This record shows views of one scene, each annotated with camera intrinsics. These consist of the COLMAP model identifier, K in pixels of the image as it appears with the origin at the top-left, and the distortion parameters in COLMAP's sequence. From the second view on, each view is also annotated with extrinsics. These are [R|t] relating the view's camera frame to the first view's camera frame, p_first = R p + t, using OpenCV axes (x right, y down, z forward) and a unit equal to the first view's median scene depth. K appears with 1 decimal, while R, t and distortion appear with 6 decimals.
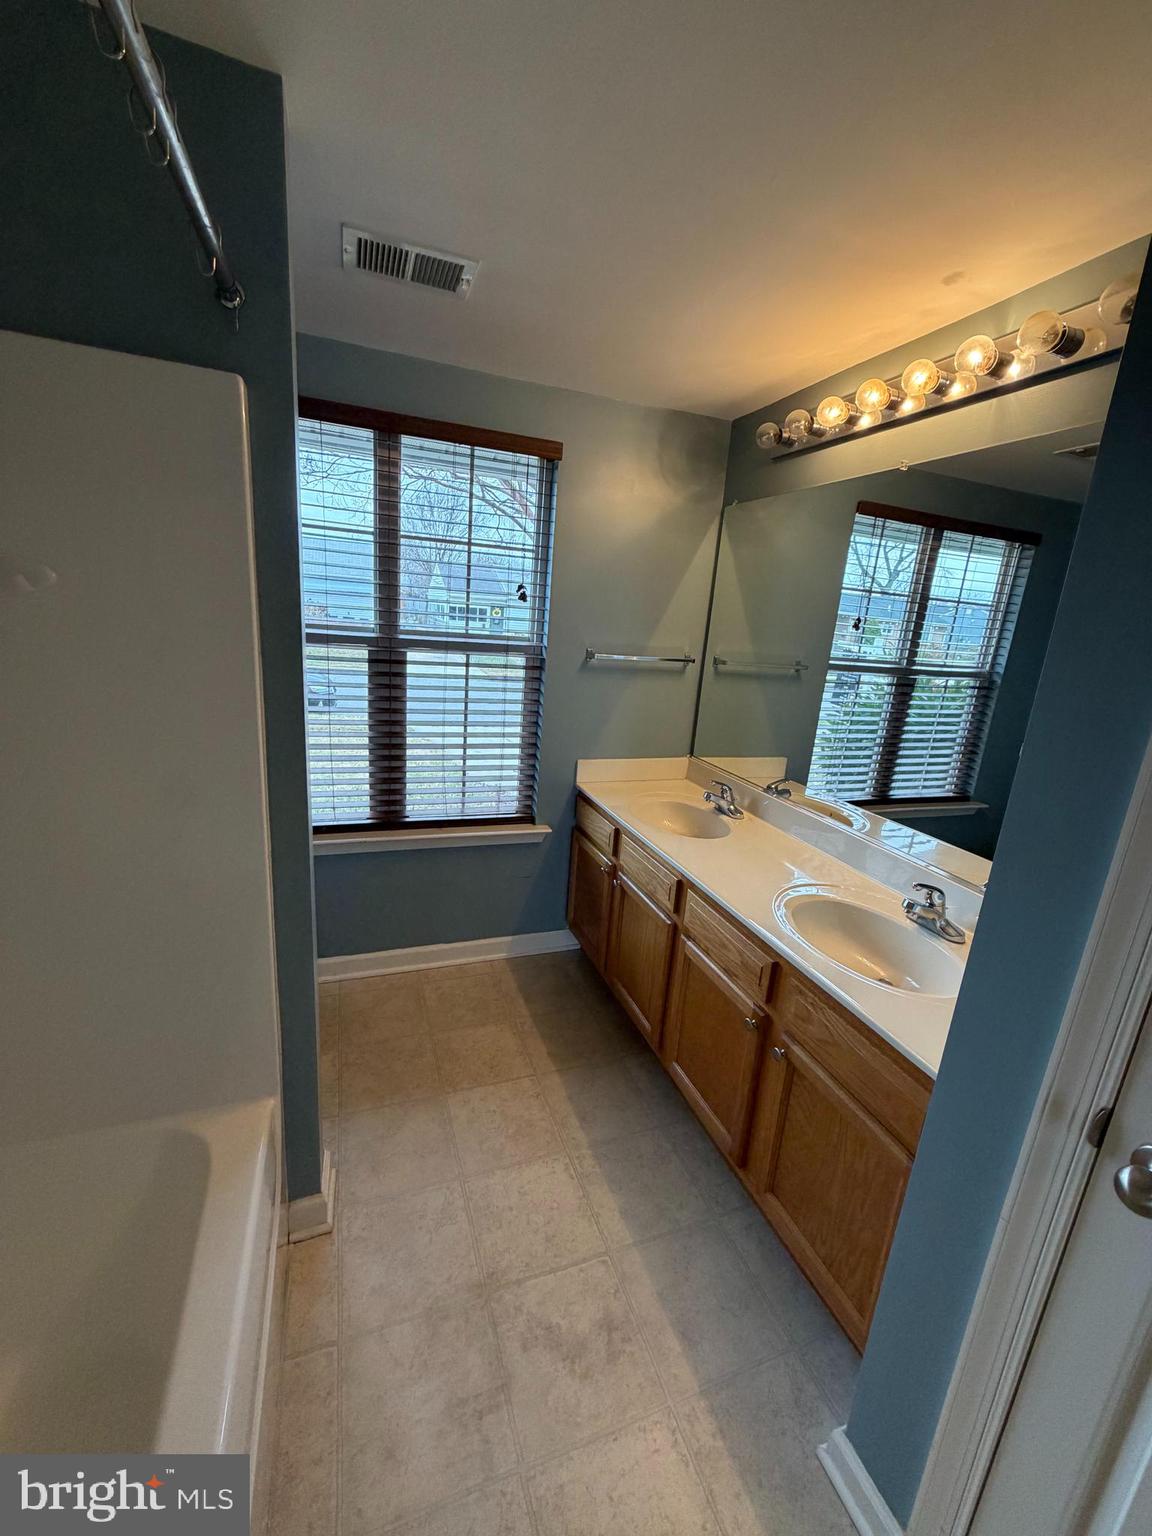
lens RADIAL K [[620.0, 0, 576.3], [0, 620.0, 768.8], [0, 0, 1]] dist [0.013881, -0.000016]
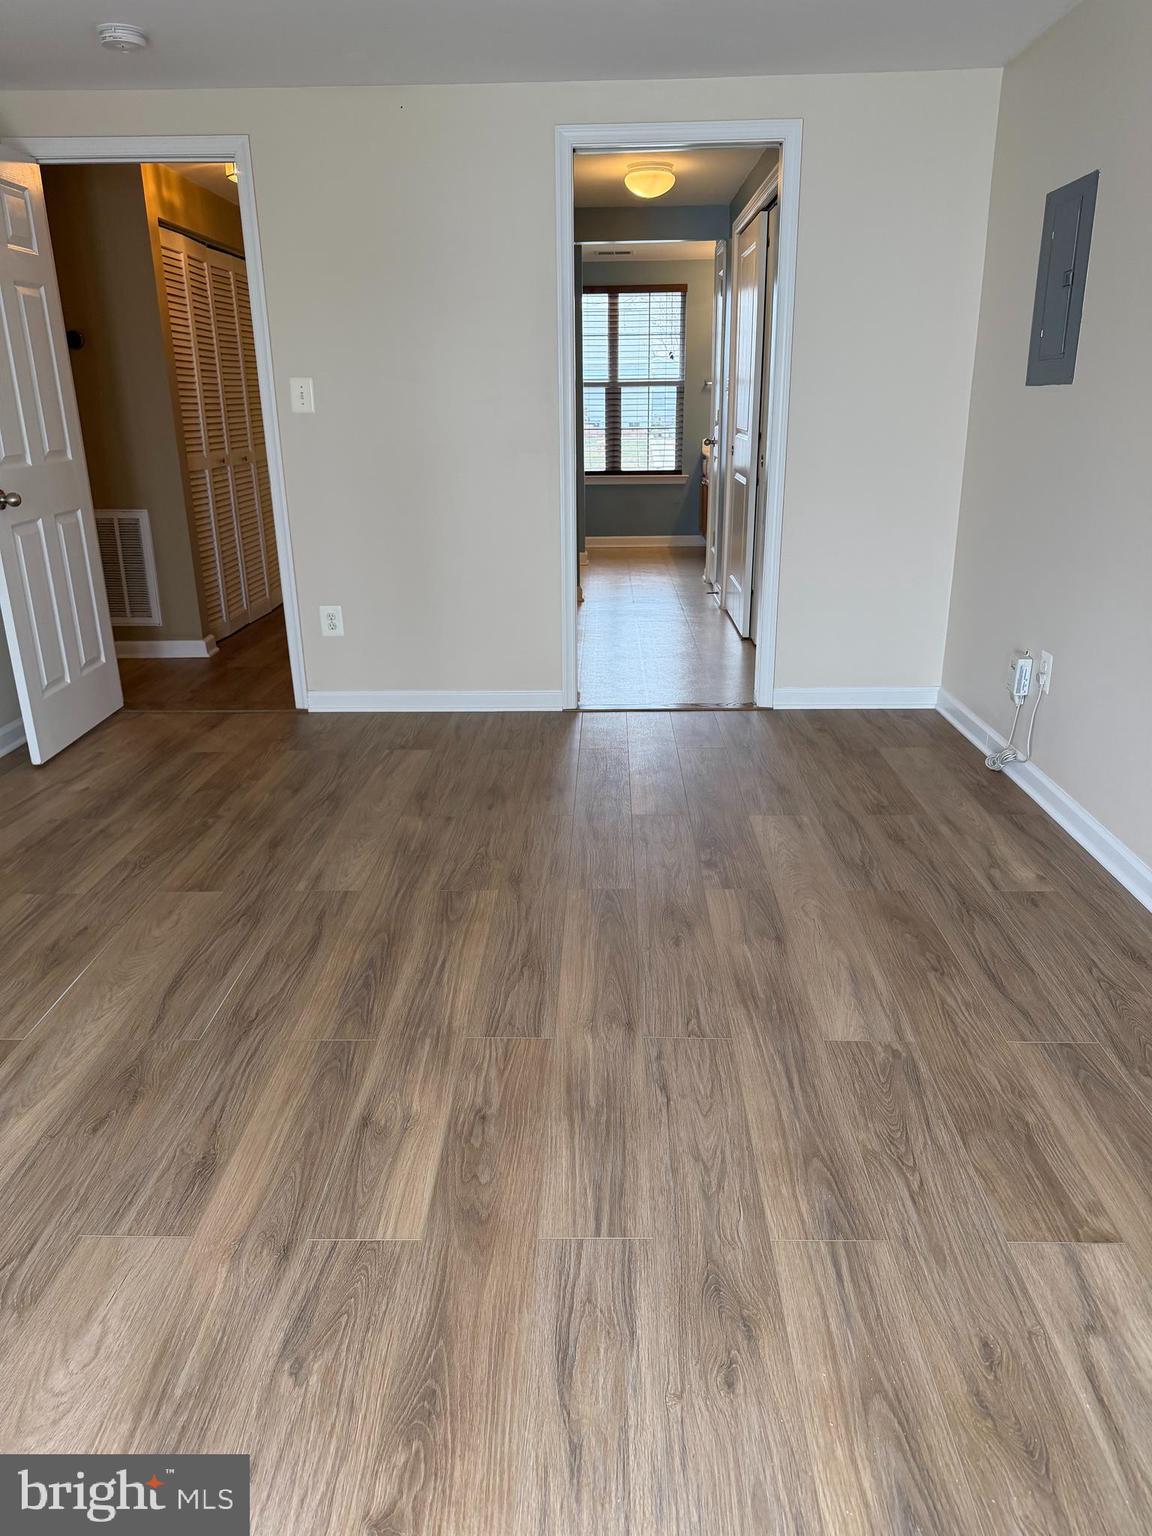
lens RADIAL K [[1065.7, 0, 578.4], [0, 1065.7, 770.4], [0, 0, 1]] dist [0.135418, -0.325063]
pose [[0.924308, 0.041977, -0.379333, 1.076188], [-0.015840, 0.997296, 0.071762, 0.876330], [0.381320, -0.060322, 0.922473, -2.632466]]
